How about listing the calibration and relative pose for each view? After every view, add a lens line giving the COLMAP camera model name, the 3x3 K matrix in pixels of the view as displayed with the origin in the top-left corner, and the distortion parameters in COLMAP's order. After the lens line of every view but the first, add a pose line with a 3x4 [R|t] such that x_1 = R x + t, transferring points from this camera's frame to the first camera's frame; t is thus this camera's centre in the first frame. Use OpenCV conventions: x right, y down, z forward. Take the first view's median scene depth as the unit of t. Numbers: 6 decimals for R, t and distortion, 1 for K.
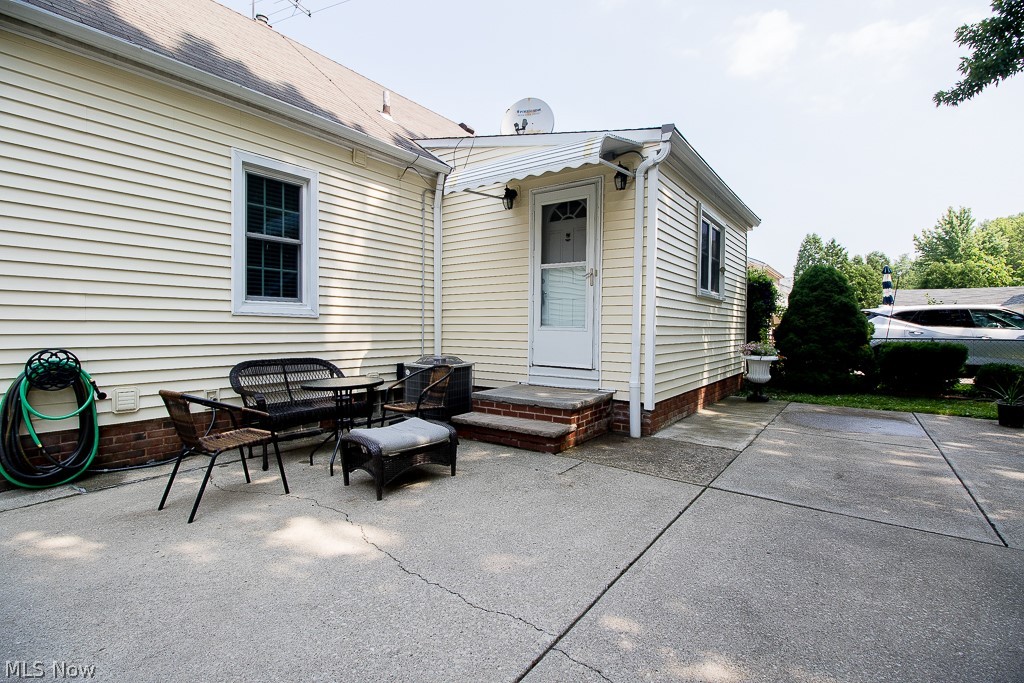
lens RADIAL K [[472.3, 0, 515.6], [0, 472.3, 334.3], [0, 0, 1]] dist [-0.002085, -0.013025]
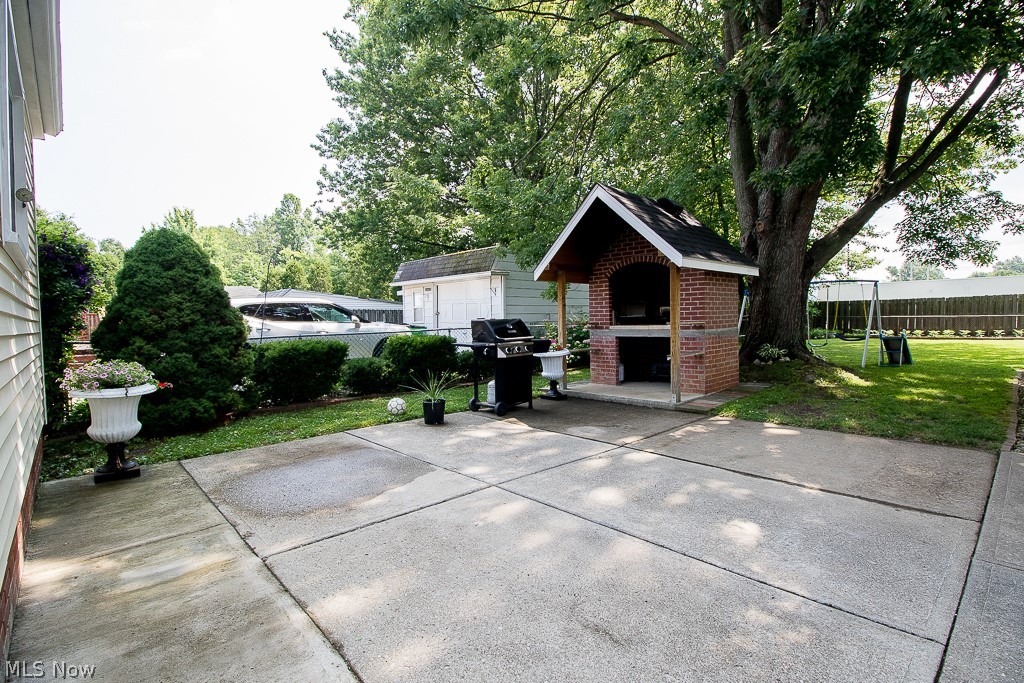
lens RADIAL K [[480.0, 0, 520.4], [0, 480.0, 338.2], [0, 0, 1]] dist [0.003430, -0.014442]
pose [[0.178335, -0.052743, 0.982555, 0.147809], [0.038123, 0.998183, 0.046663, -0.020123], [-0.983231, 0.029136, 0.180022, 0.711379]]
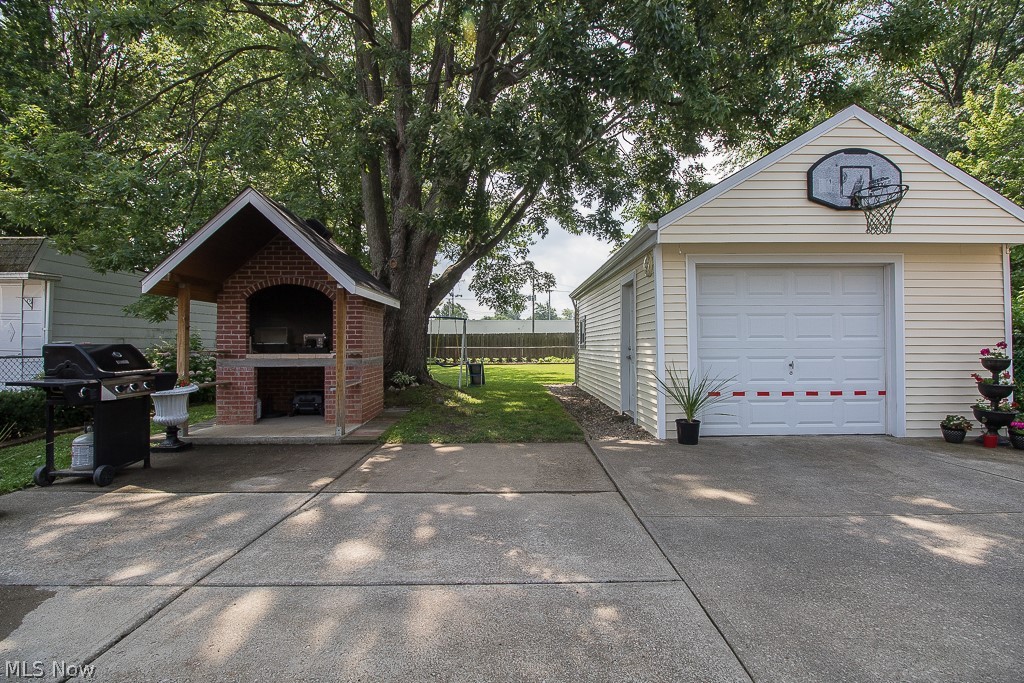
lens RADIAL K [[476.4, 0, 512.0], [0, 476.4, 341.5], [0, 0, 1]] dist [0.001122, -0.012649]
pose [[-0.599652, -0.005529, 0.800242, 0.241582], [0.009358, 0.999859, 0.013921, -0.023249], [-0.800206, 0.015836, -0.599516, 0.899146]]
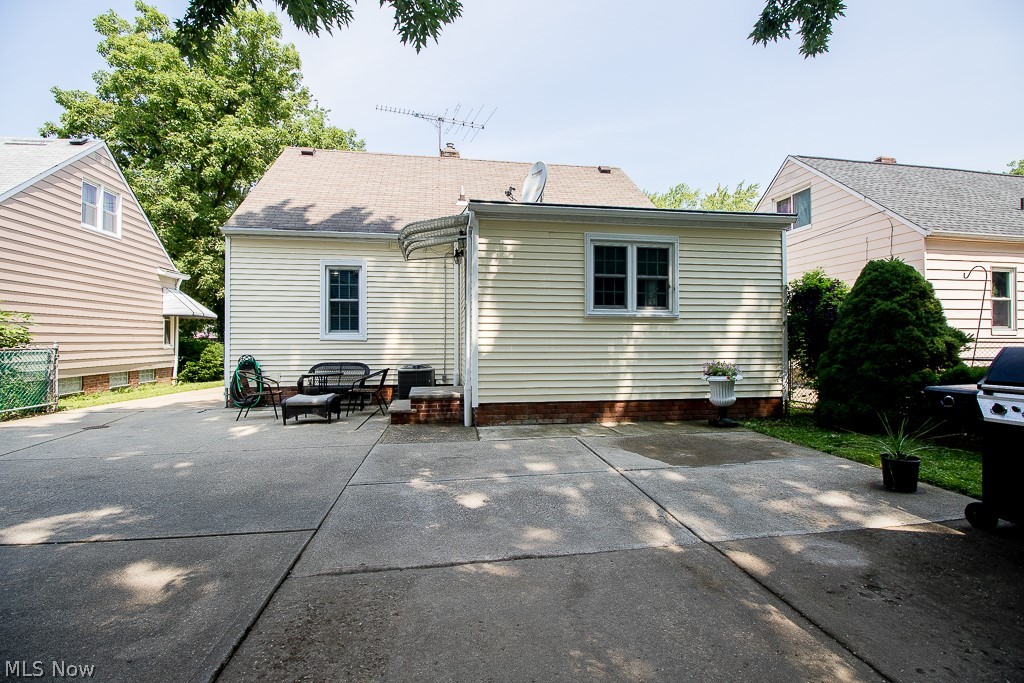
lens RADIAL K [[472.3, 0, 515.6], [0, 472.3, 334.3], [0, 0, 1]] dist [-0.002085, -0.013025]
pose [[0.712653, -0.017080, -0.701309, 1.281095], [-0.003234, 0.999613, -0.027631, -0.011307], [0.701510, 0.021959, 0.712322, 0.111302]]
